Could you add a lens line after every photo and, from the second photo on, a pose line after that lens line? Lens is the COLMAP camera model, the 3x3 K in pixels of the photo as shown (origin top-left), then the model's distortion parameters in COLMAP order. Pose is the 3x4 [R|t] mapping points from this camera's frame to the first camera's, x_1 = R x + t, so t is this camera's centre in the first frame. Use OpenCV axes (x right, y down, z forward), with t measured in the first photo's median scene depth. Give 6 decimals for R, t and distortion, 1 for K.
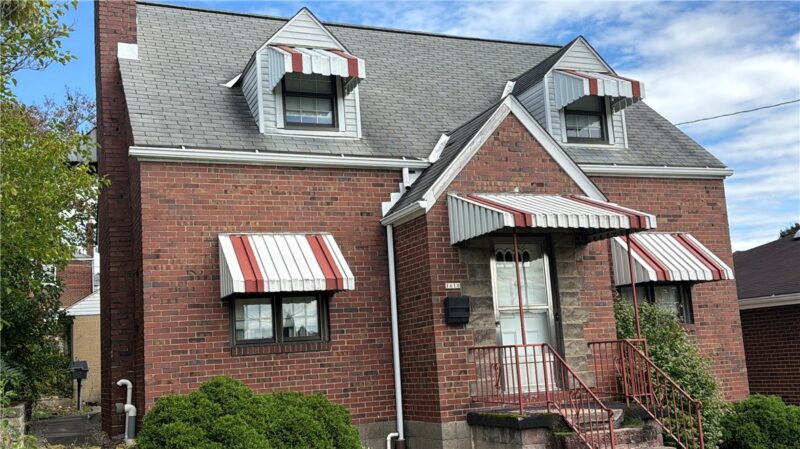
lens RADIAL K [[854.9, 0, 400.3], [0, 854.9, 229.1], [0, 0, 1]] dist [0.135550, 0.000000]
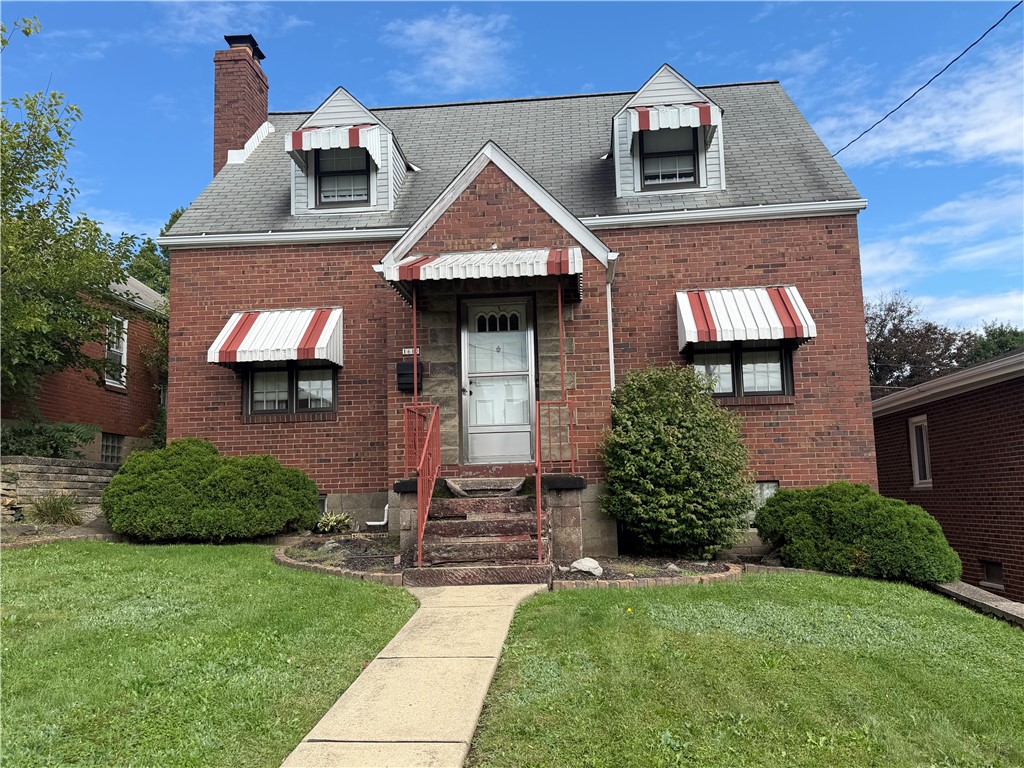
lens RADIAL K [[859.3, 0, 510.1], [0, 859.3, 379.8], [0, 0, 1]] dist [0.111066, -0.004942]
pose [[0.883464, -0.023685, -0.467900, 0.579306], [0.041472, 0.998754, 0.027748, 0.071805], [0.466660, -0.043919, 0.883346, 0.188368]]
